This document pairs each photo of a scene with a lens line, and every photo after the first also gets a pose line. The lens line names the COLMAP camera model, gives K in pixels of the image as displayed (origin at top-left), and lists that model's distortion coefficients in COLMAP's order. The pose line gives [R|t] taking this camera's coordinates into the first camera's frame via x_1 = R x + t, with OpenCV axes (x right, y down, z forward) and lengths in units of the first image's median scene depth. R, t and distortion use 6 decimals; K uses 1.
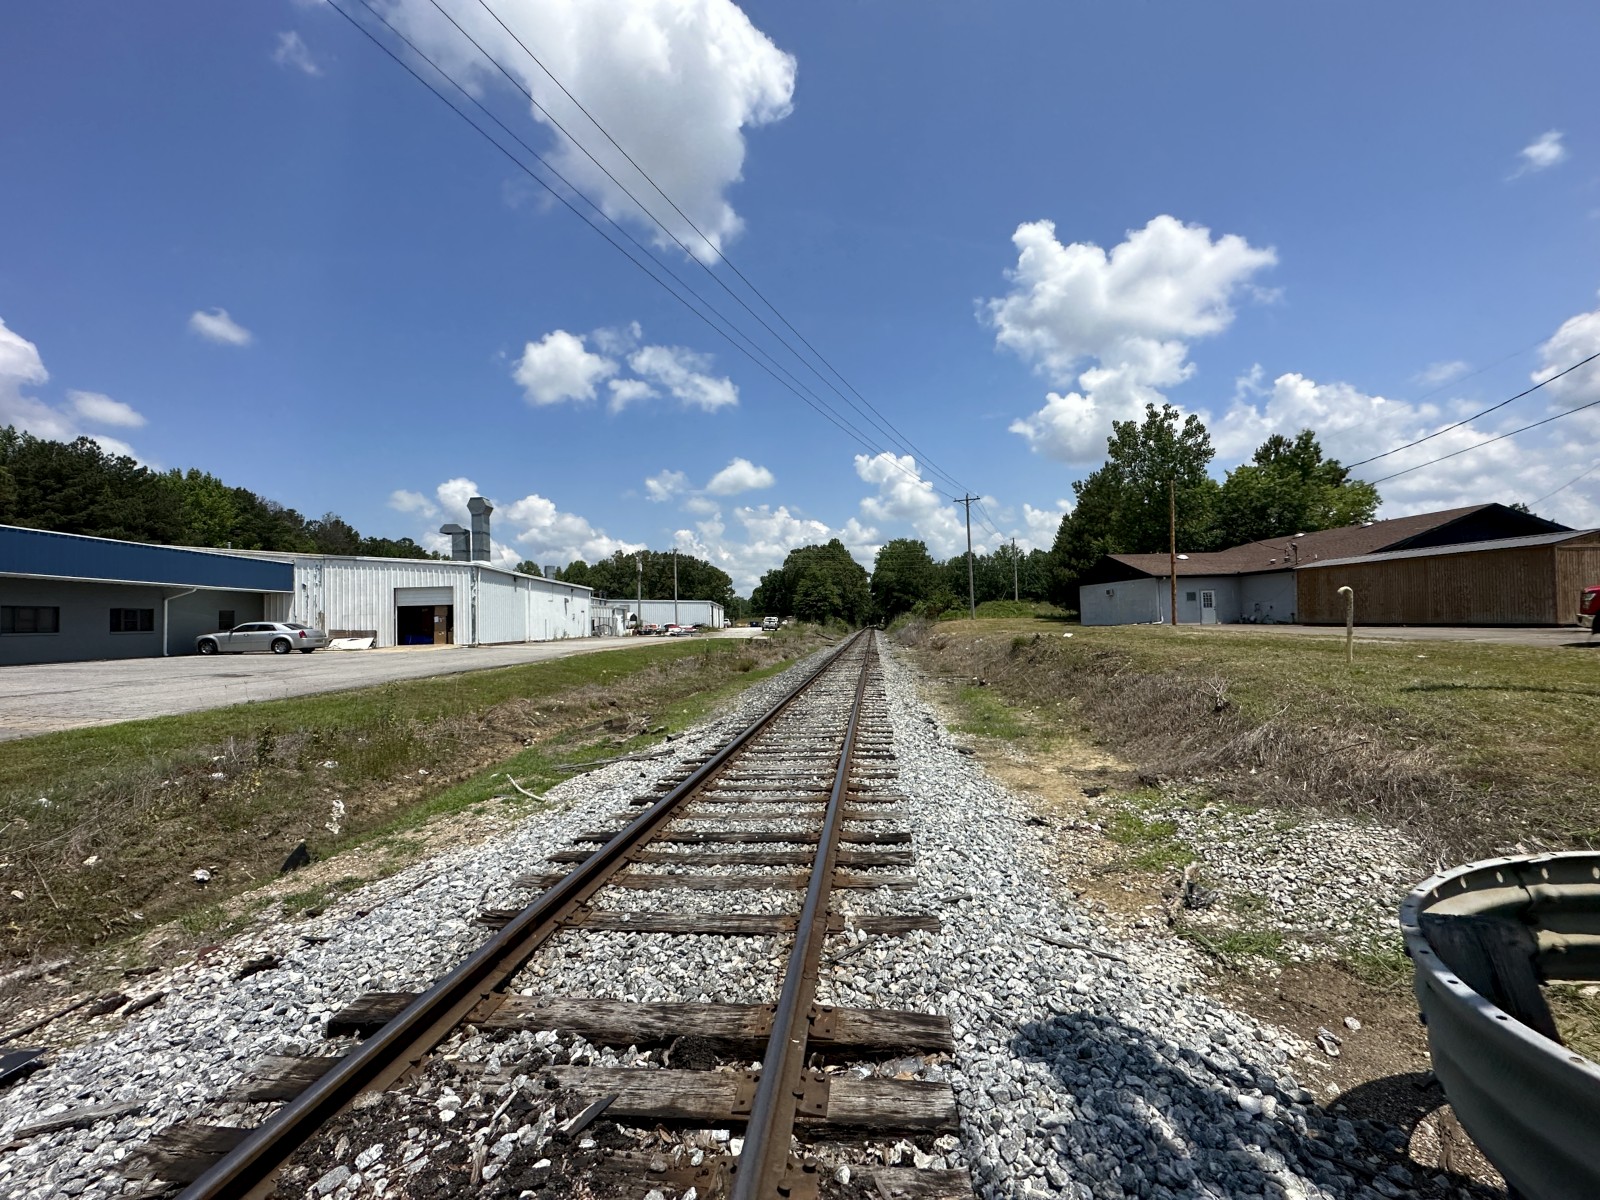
lens RADIAL K [[638.6, 0, 826.1], [0, 638.6, 586.5], [0, 0, 1]] dist [0.011249, 0.000546]
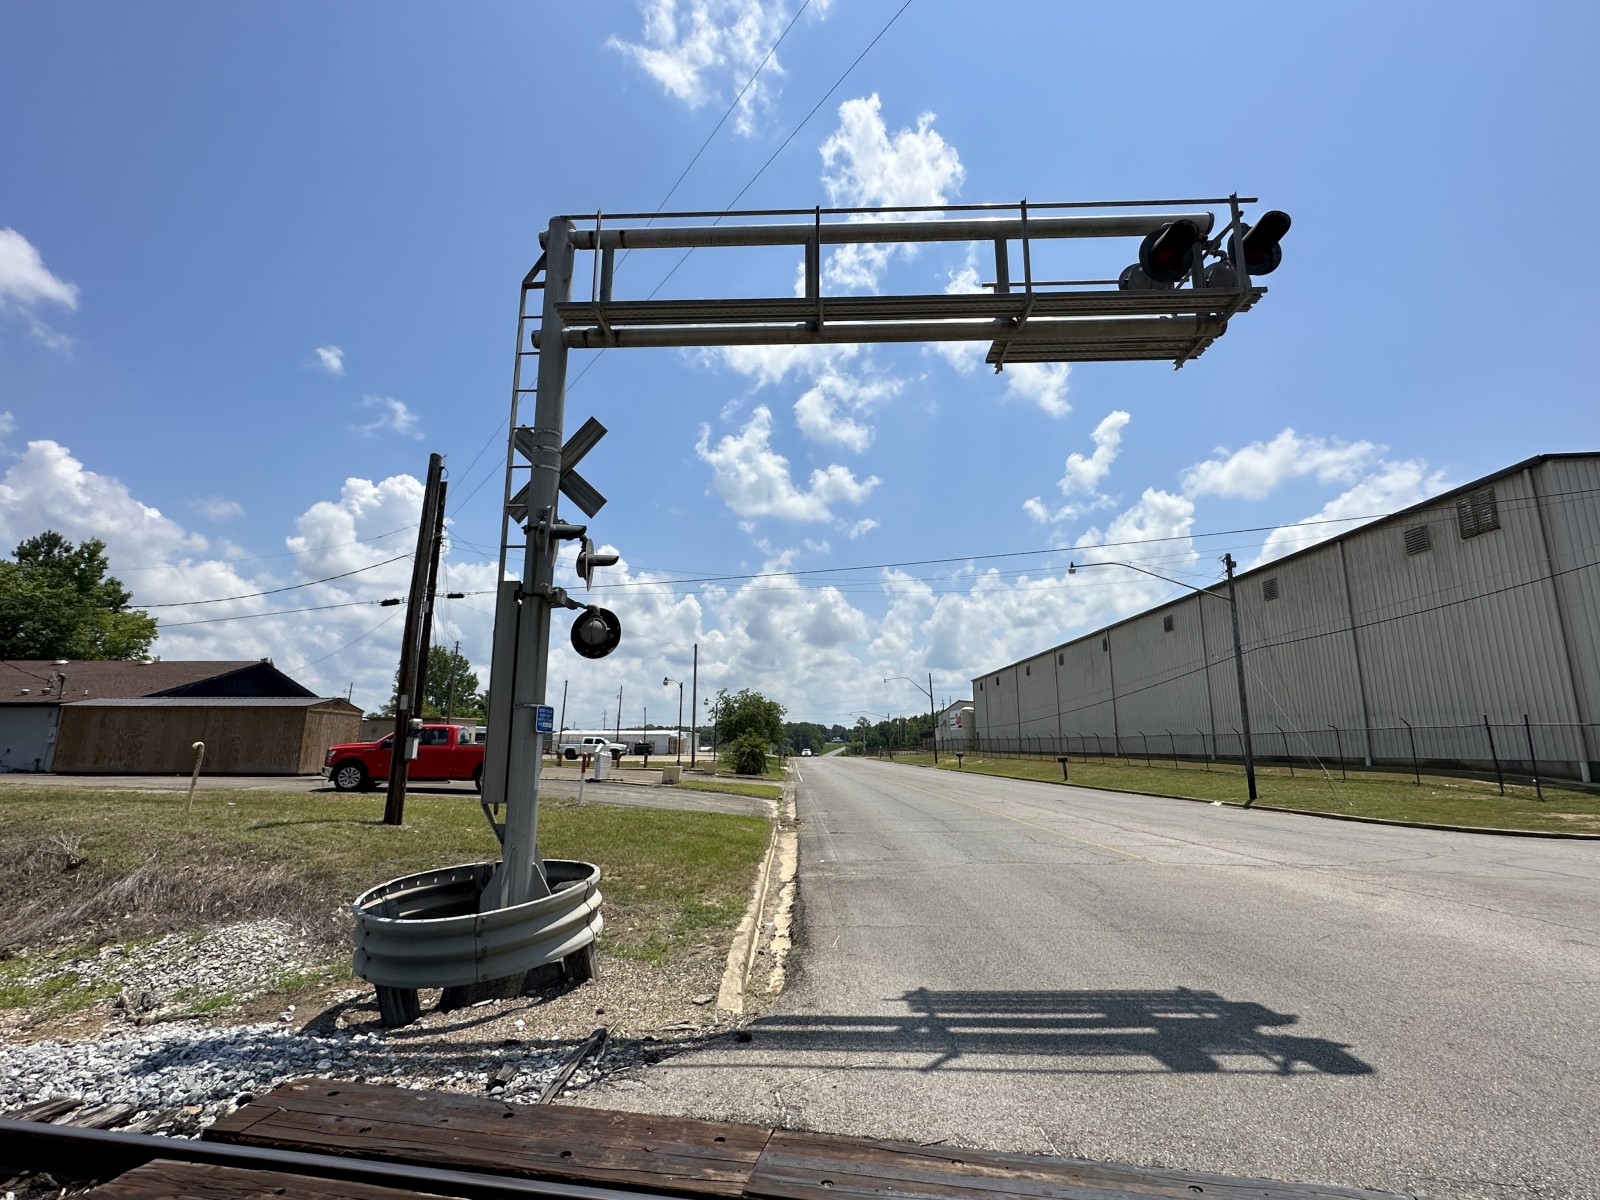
lens RADIAL K [[734.0, 0, 793.0], [0, 734.0, 612.0], [0, 0, 1]] dist [0.001028, -0.002508]
pose [[0.107883, 0.209902, 0.971752, -0.084989], [-0.058079, 0.977118, -0.204613, -0.004446], [-0.992466, -0.034364, 0.117605, -0.039865]]
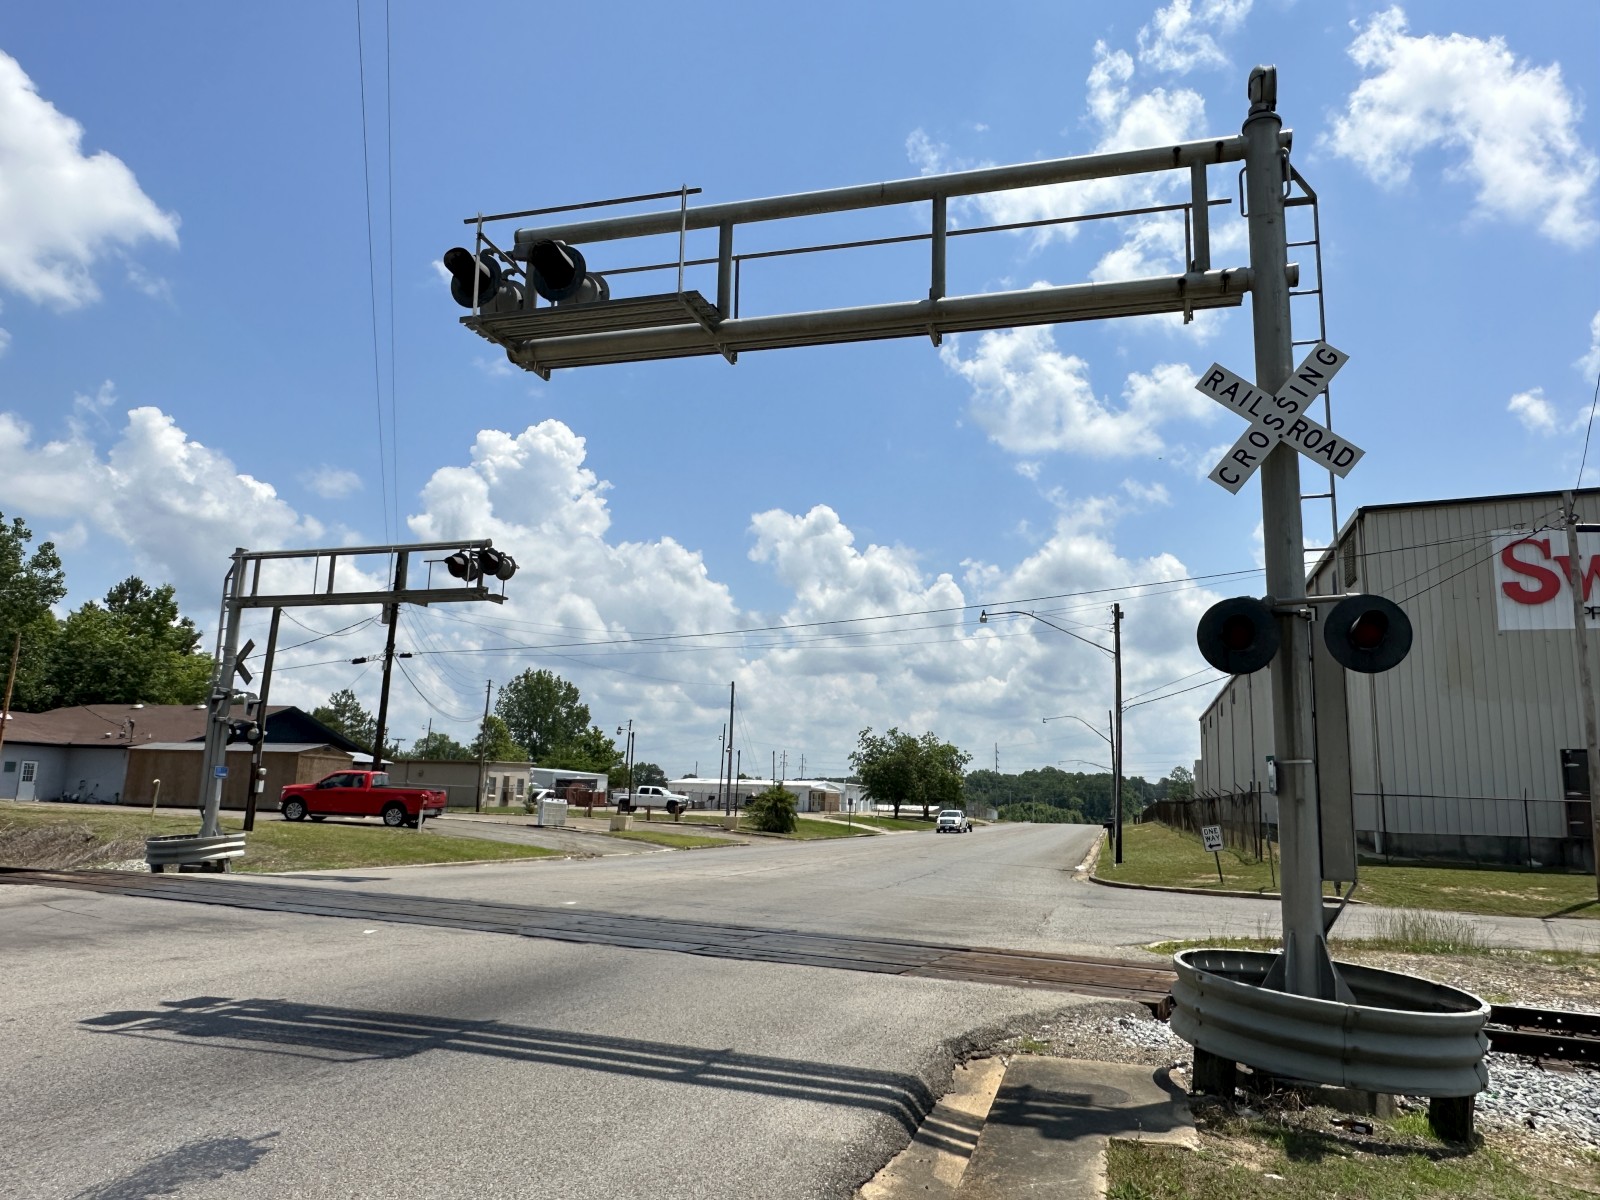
lens RADIAL K [[1128.2, 0, 804.5], [0, 1128.2, 608.2], [0, 0, 1]] dist [0.009416, -0.015828]
pose [[0.370351, 0.198295, 0.907480, -0.353407], [-0.088381, 0.980039, -0.178081, -0.013875], [-0.924678, -0.014251, 0.380484, -0.427864]]
